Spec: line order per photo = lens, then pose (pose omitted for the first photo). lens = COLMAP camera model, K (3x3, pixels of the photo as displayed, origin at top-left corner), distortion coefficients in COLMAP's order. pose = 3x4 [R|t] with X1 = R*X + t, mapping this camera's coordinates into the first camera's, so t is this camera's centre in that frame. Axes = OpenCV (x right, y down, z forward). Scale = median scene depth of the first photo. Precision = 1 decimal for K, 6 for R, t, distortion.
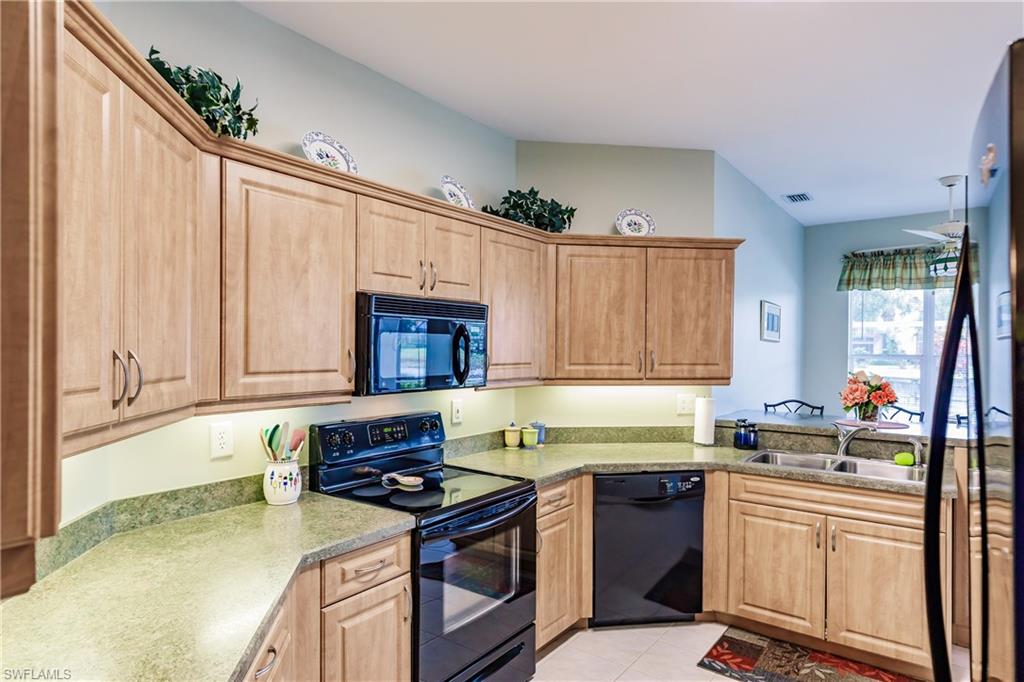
lens RADIAL K [[589.7, 0, 510.4], [0, 589.7, 348.3], [0, 0, 1]] dist [0.003013, 0.000155]
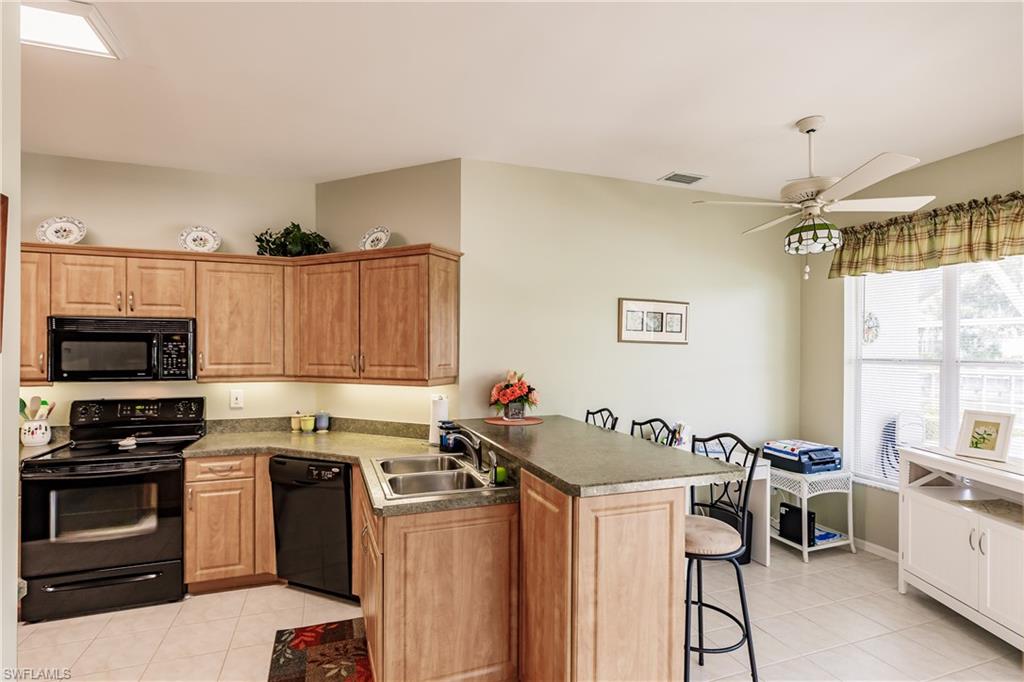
lens RADIAL K [[509.8, 0, 512.2], [0, 509.8, 350.6], [0, 0, 1]] dist [-0.003704, 0.000252]
pose [[0.847993, -0.003989, -0.529992, 0.984264], [0.001875, 0.999988, -0.004526, 0.004157], [0.530004, 0.002845, 0.847990, 0.333388]]
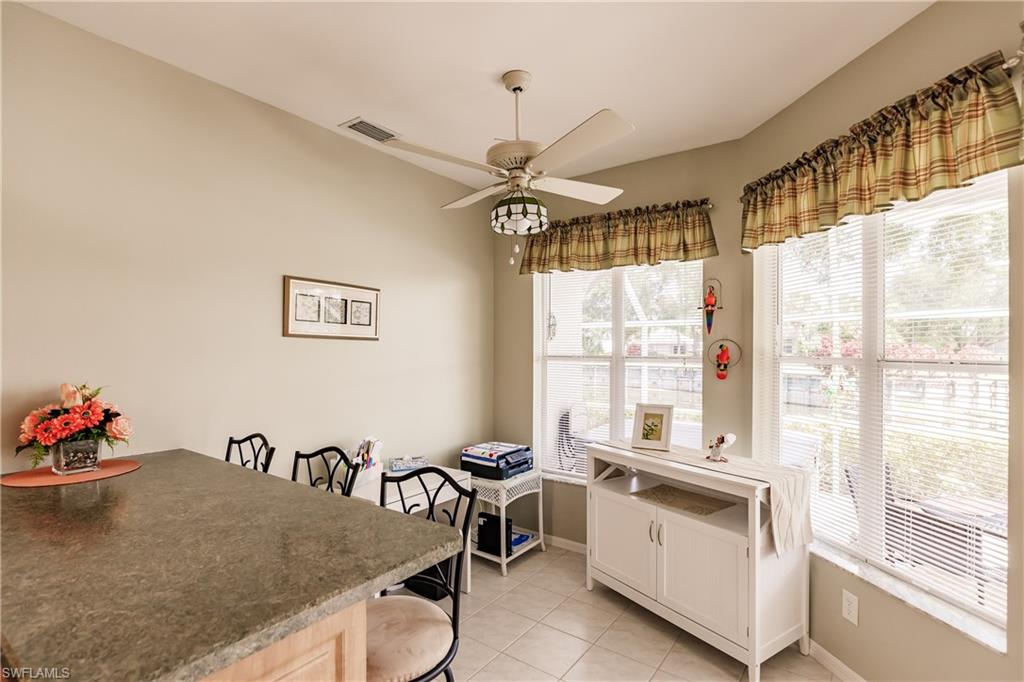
lens RADIAL K [[495.7, 0, 514.4], [0, 495.7, 350.1], [0, 0, 1]] dist [-0.003137, 0.000364]
pose [[0.999449, -0.008044, 0.032192, 0.929989], [0.008041, 0.999968, 0.000208, 0.005152], [-0.032192, 0.000051, 0.999482, 0.604182]]
